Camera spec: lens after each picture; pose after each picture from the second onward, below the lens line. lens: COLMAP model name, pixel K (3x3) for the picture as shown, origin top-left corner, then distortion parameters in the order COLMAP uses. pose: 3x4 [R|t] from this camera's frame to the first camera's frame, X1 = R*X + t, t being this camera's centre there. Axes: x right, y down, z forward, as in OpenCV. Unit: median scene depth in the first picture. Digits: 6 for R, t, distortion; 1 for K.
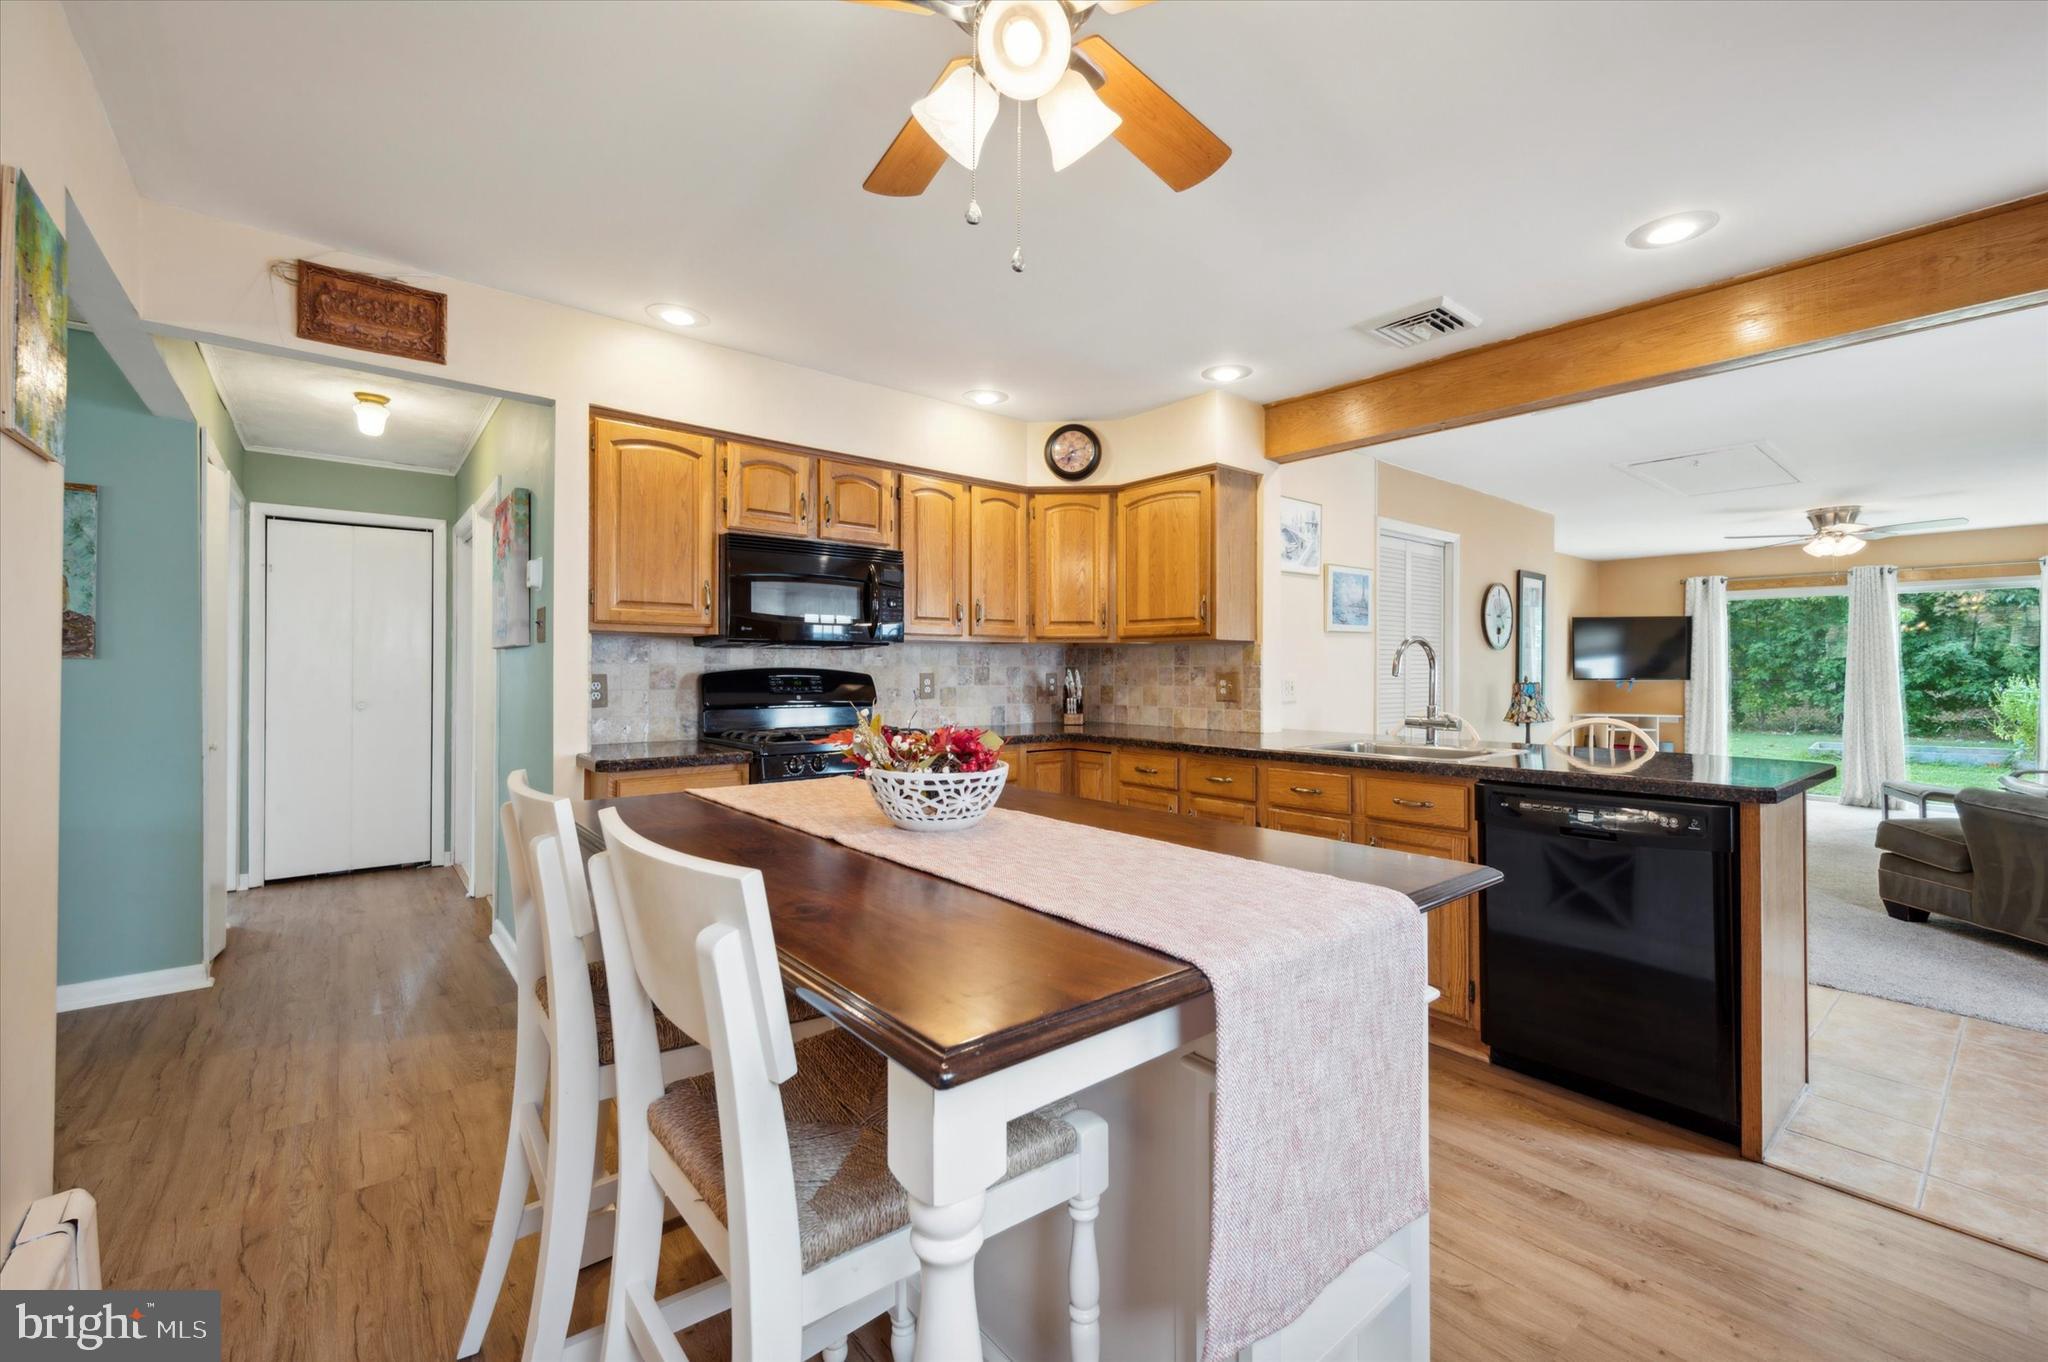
lens RADIAL K [[839.7, 0, 1033.8], [0, 839.7, 663.6], [0, 0, 1]] dist [0.001386, -0.000495]
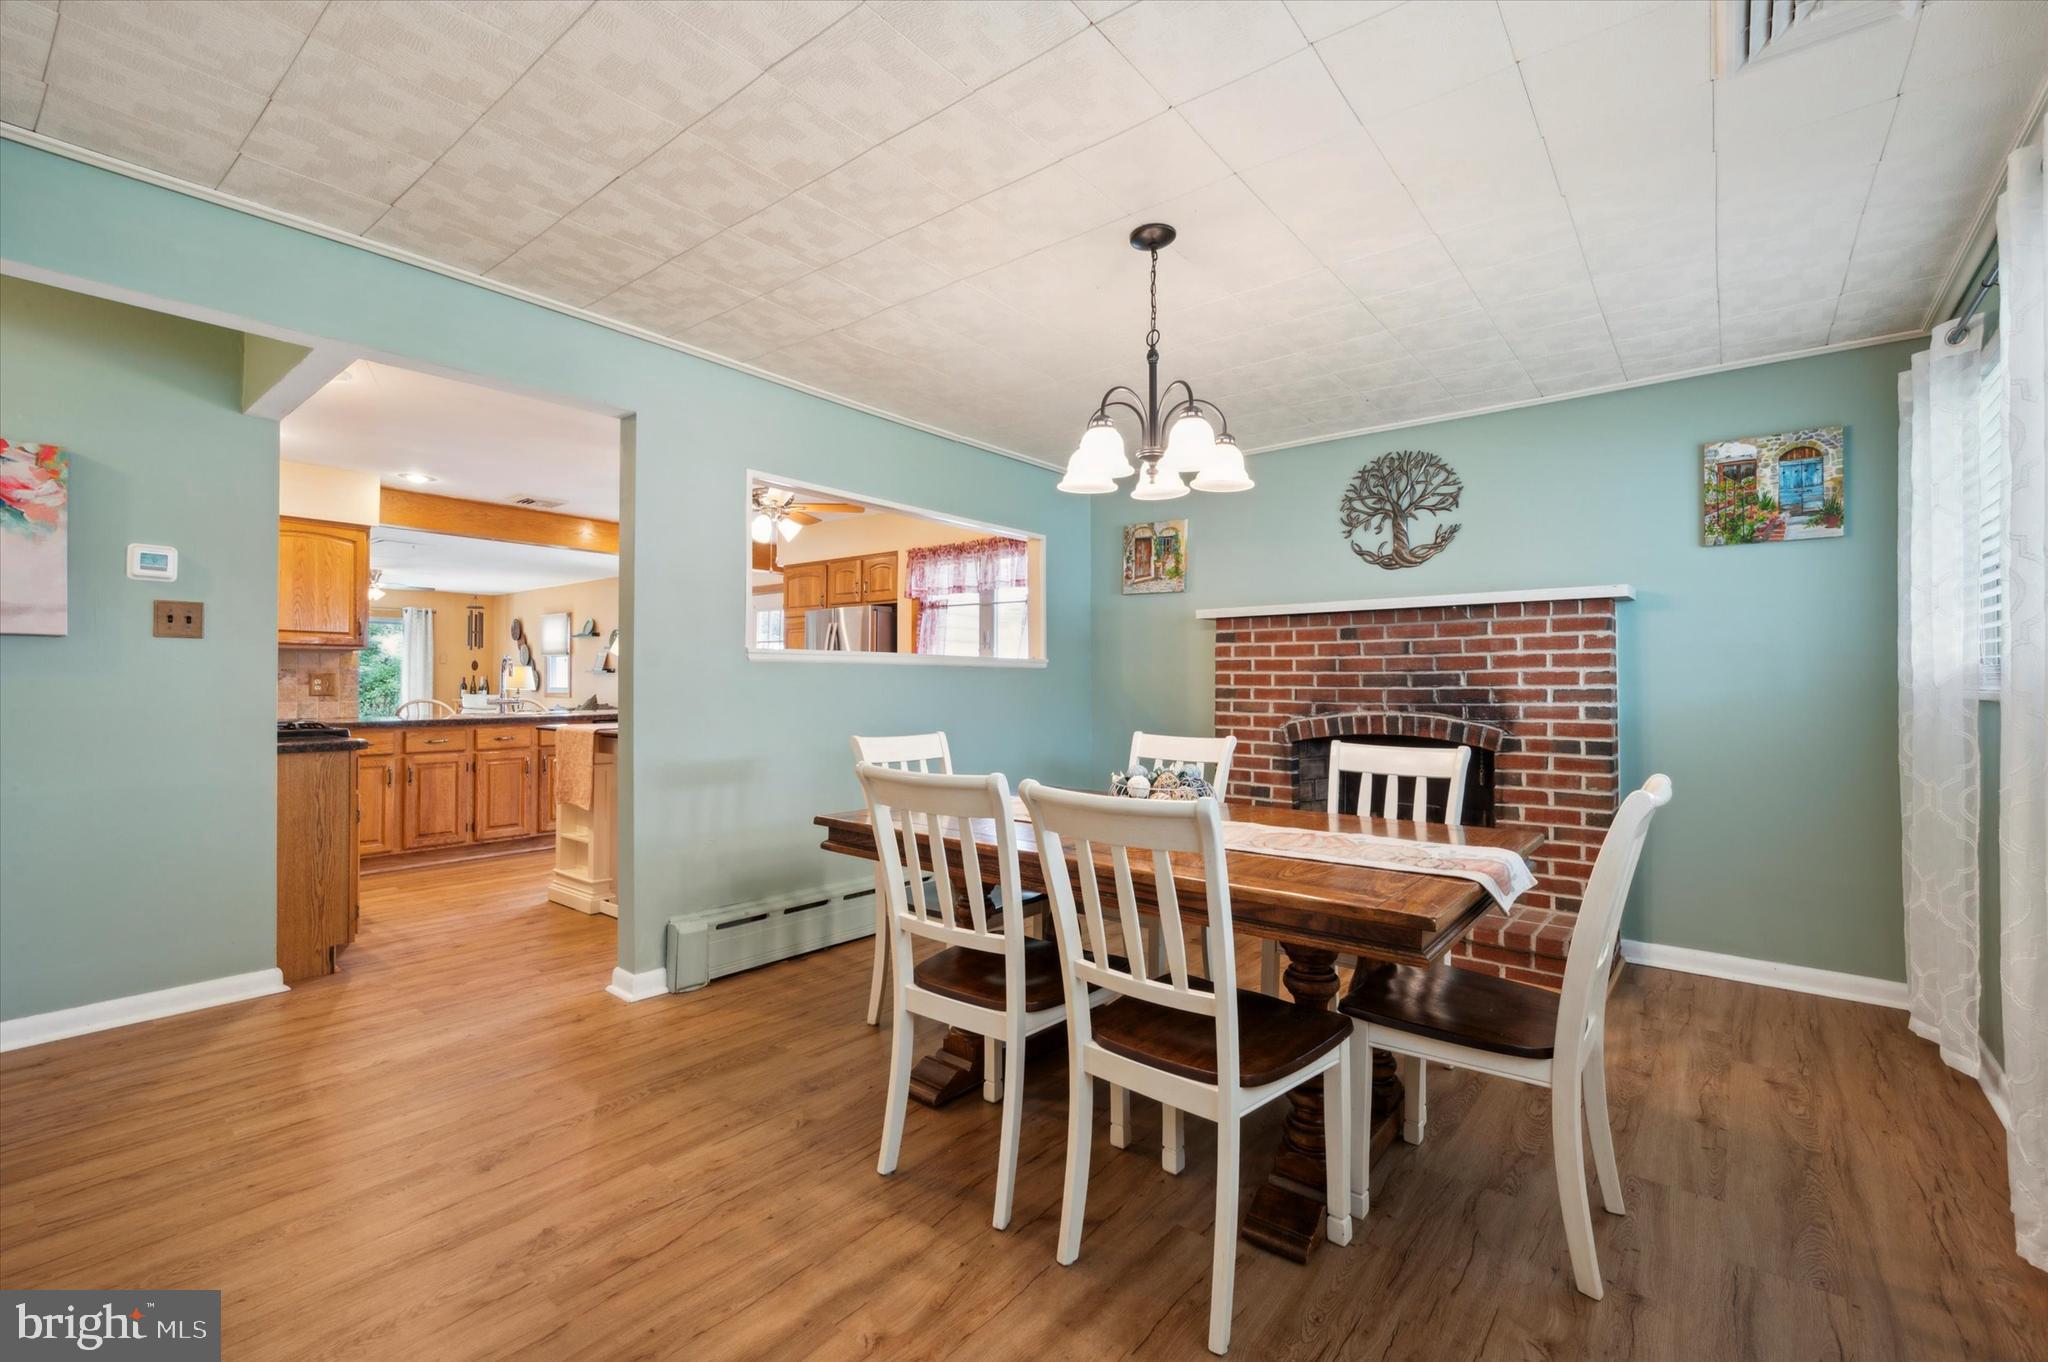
lens RADIAL K [[877.0, 0, 1032.0], [0, 877.0, 675.7], [0, 0, 1]] dist [0.001311, 0.000090]
pose [[-0.196048, 0.002386, 0.980591, -0.715462], [-0.010224, 0.999938, -0.004477, 0.004542], [-0.980541, -0.010903, -0.196011, 0.096161]]
